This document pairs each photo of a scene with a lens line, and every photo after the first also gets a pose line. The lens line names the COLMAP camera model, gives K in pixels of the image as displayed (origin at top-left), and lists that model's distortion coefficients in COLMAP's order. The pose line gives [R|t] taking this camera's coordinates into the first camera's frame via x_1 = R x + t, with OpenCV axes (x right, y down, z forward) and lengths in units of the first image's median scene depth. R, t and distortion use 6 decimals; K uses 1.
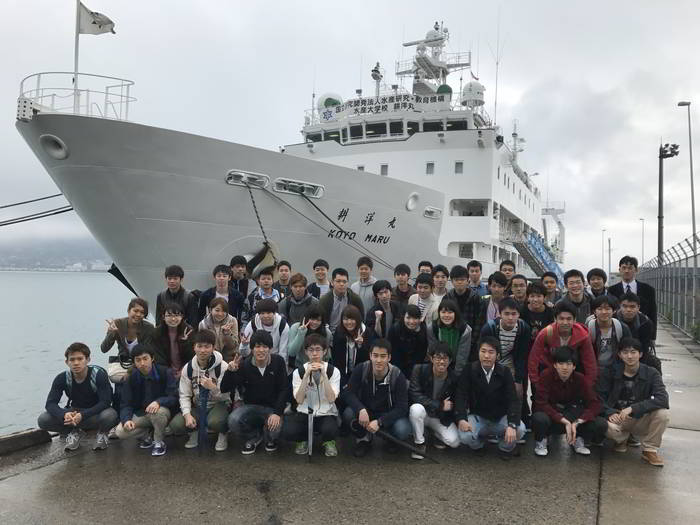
lens RADIAL K [[572.1, 0, 350.5], [0, 572.1, 264.2], [0, 0, 1]] dist [0.000635, -0.006075]
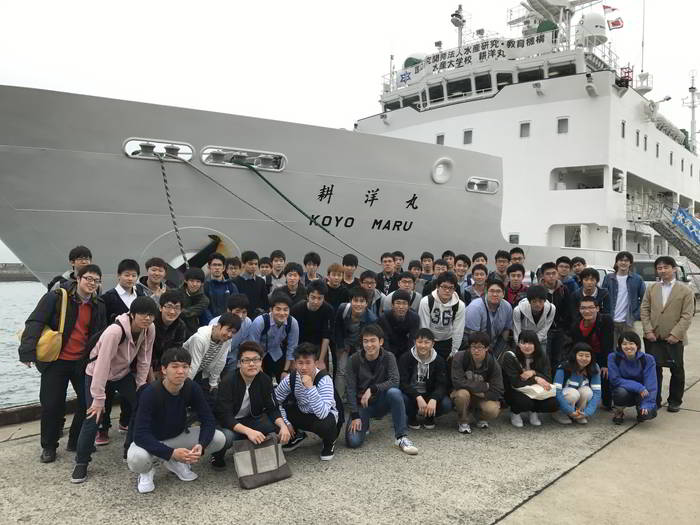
lens RADIAL K [[572.1, 0, 362.3], [0, 572.1, 254.9], [0, 0, 1]] dist [0.000635, -0.006075]
pose [[0.959008, -0.019536, -0.282705, 0.140097], [0.021233, 0.999770, 0.002940, -0.006013], [0.282583, -0.008822, 0.959202, 0.191096]]
